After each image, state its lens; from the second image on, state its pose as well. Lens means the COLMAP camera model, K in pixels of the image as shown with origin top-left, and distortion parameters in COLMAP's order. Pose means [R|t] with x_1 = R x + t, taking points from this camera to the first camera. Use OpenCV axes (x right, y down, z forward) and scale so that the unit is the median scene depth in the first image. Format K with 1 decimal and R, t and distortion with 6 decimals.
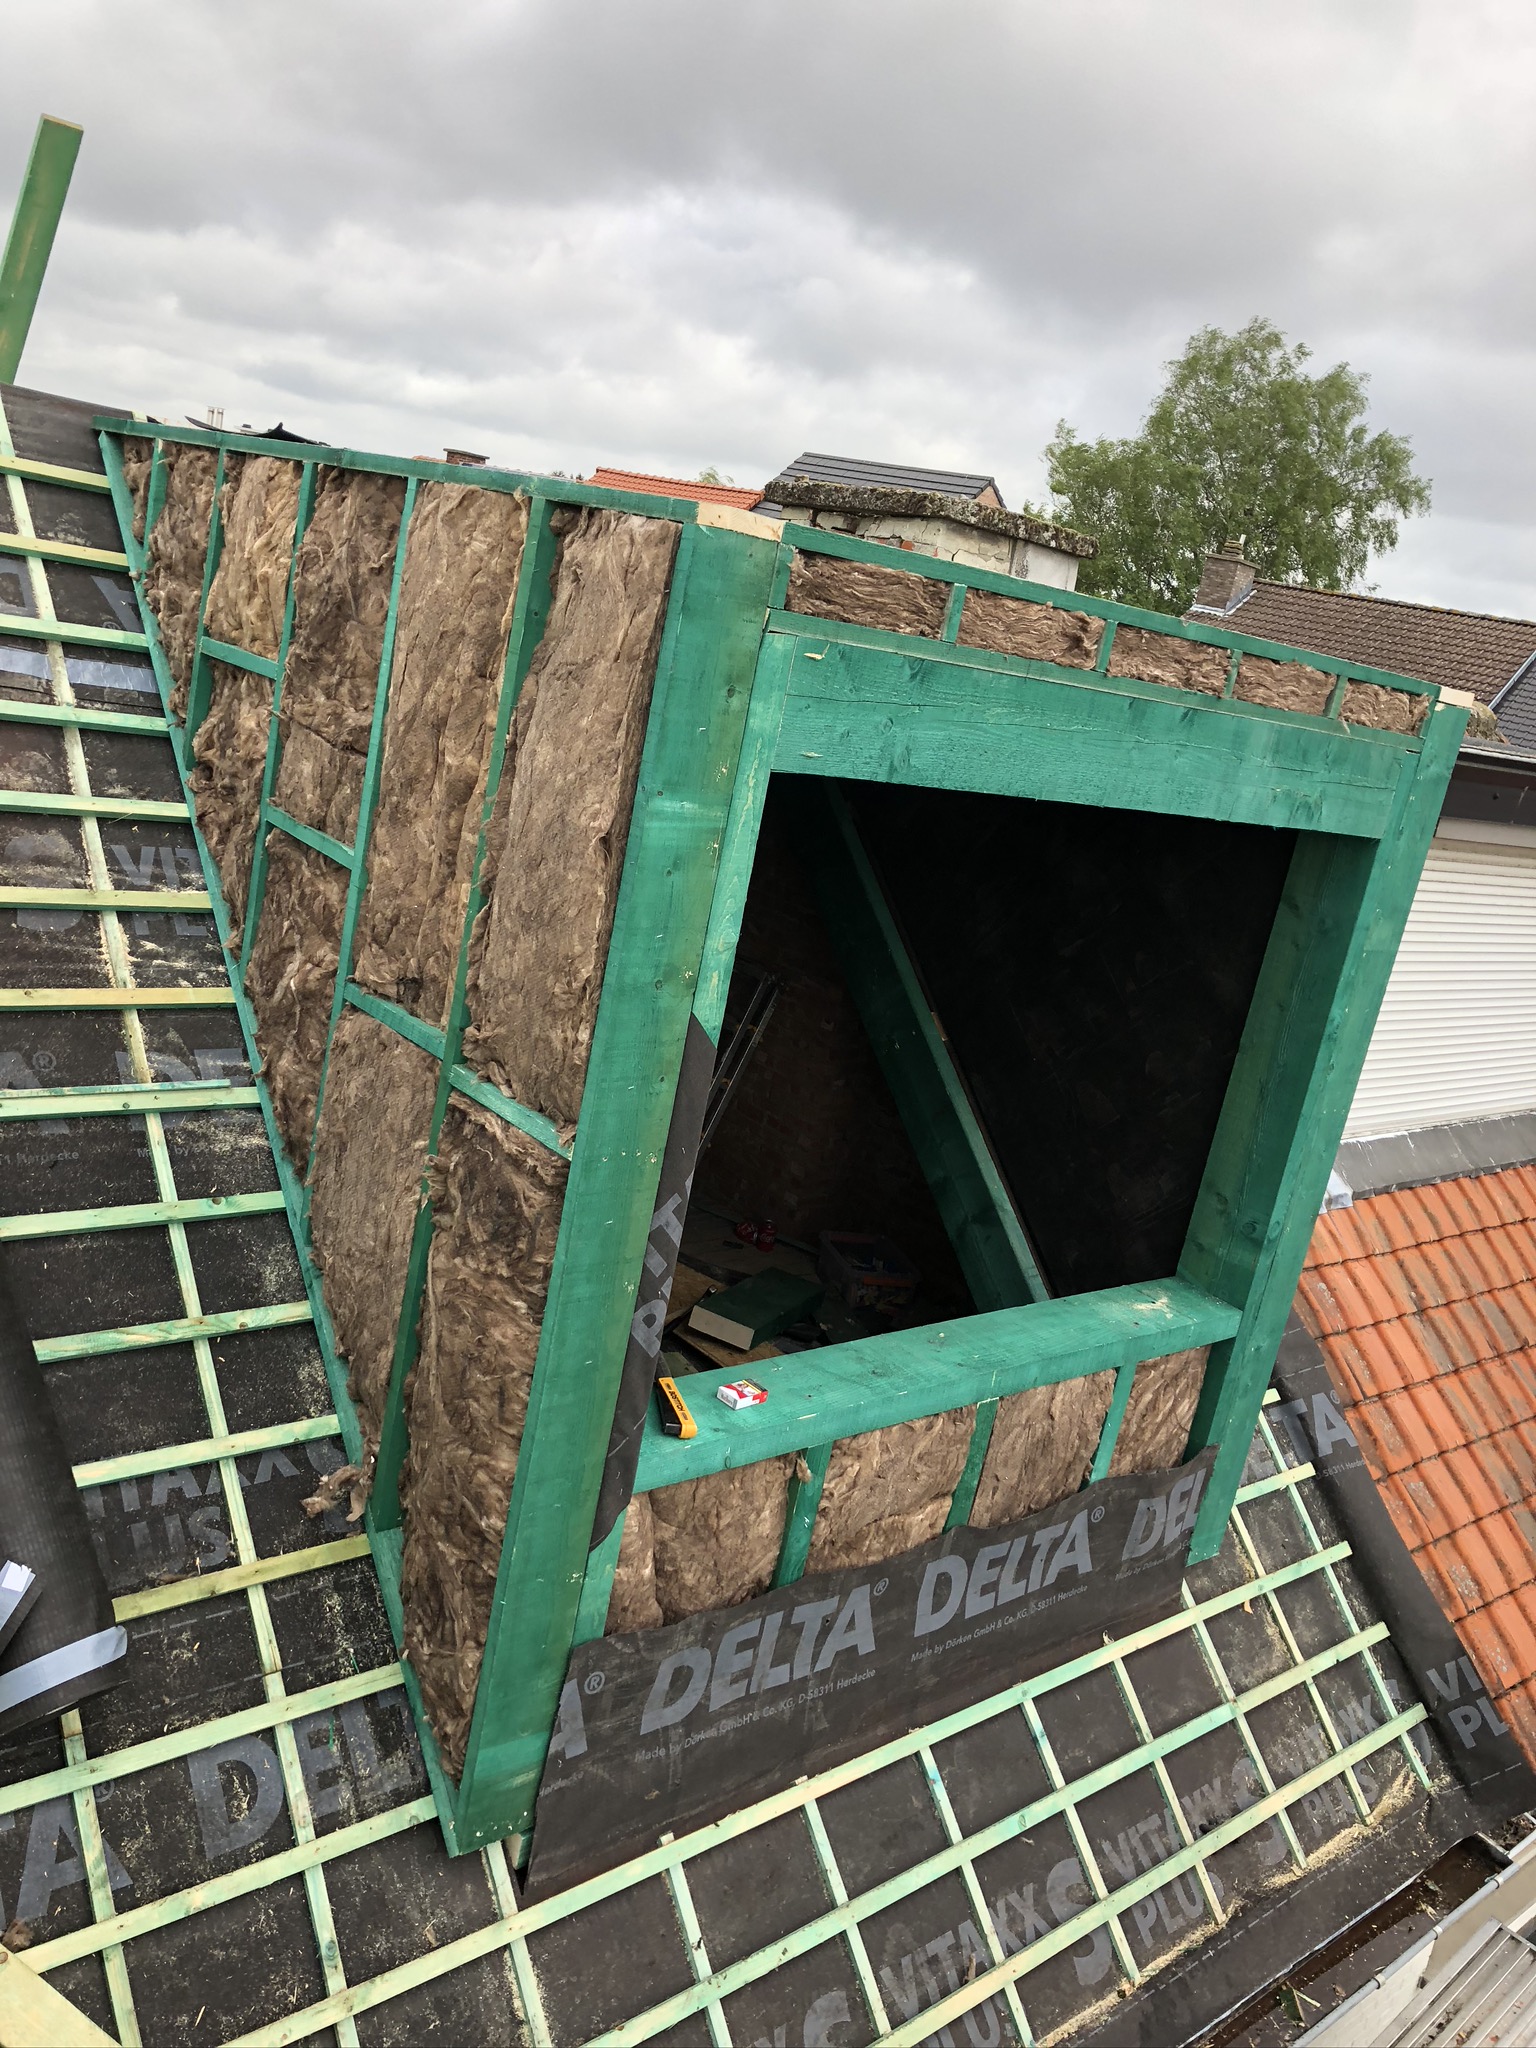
lens RADIAL K [[1692.8, 0, 761.3], [0, 1692.8, 1021.5], [0, 0, 1]] dist [0.052080, -0.037813]
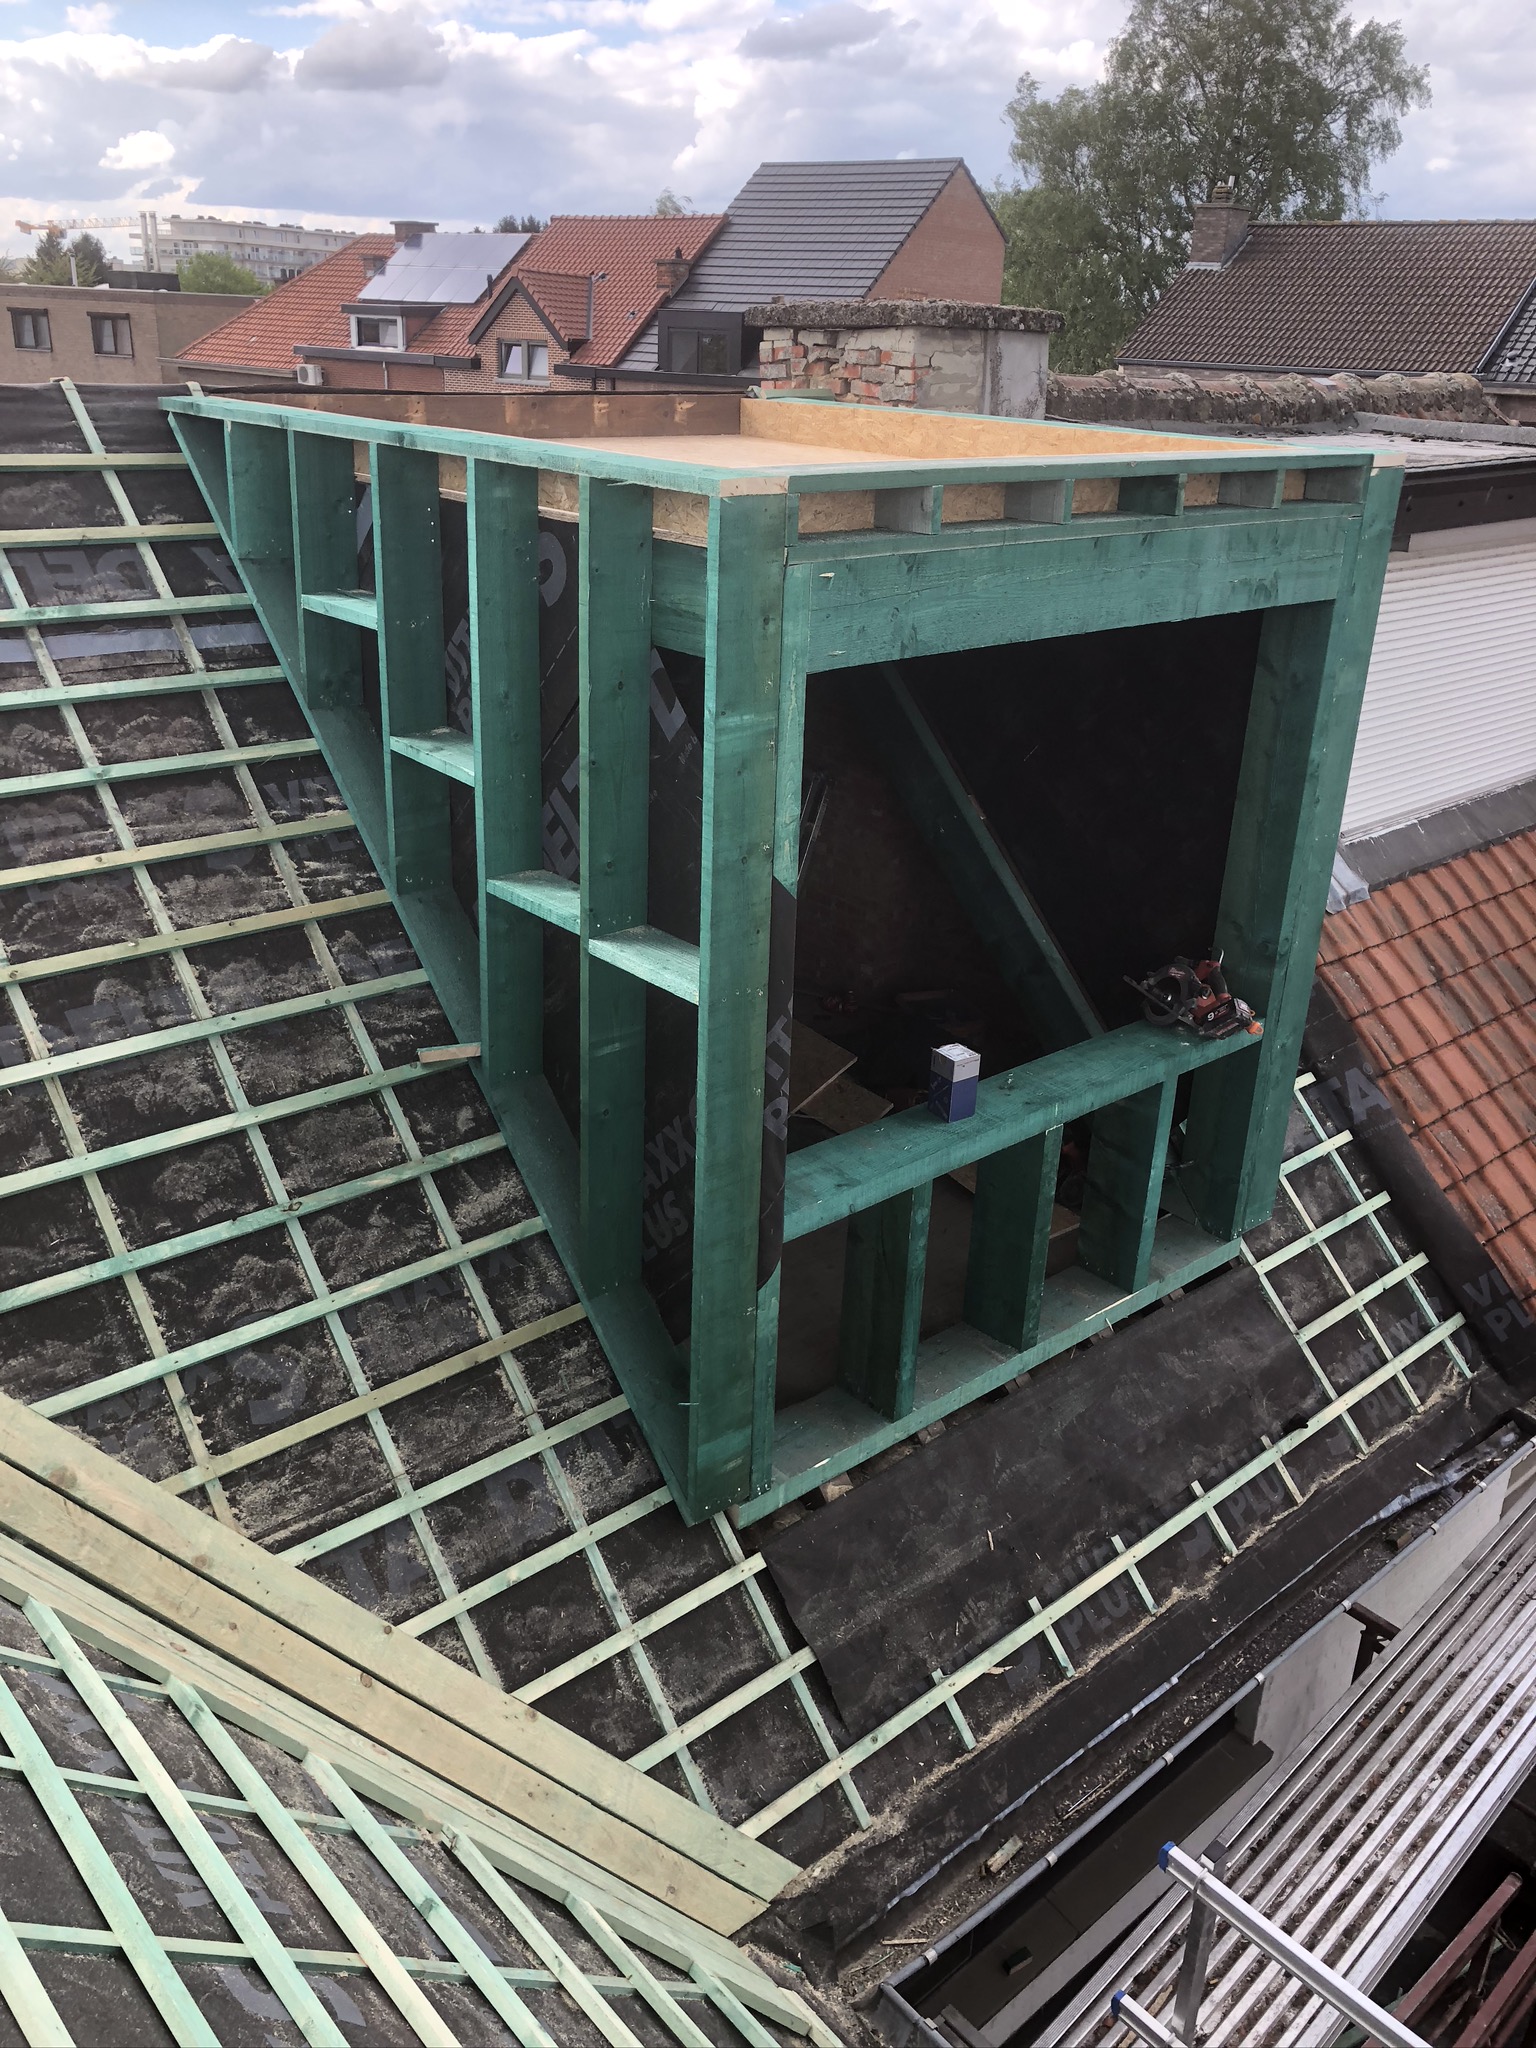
lens RADIAL K [[1682.4, 0, 768.0], [0, 1682.4, 1024.0], [0, 0, 1]] dist [0.092282, -0.204716]
pose [[0.987466, -0.150938, -0.046135, -0.002087], [0.156185, 0.976596, 0.147876, -0.048884], [0.022735, -0.153228, 0.987929, -0.152532]]
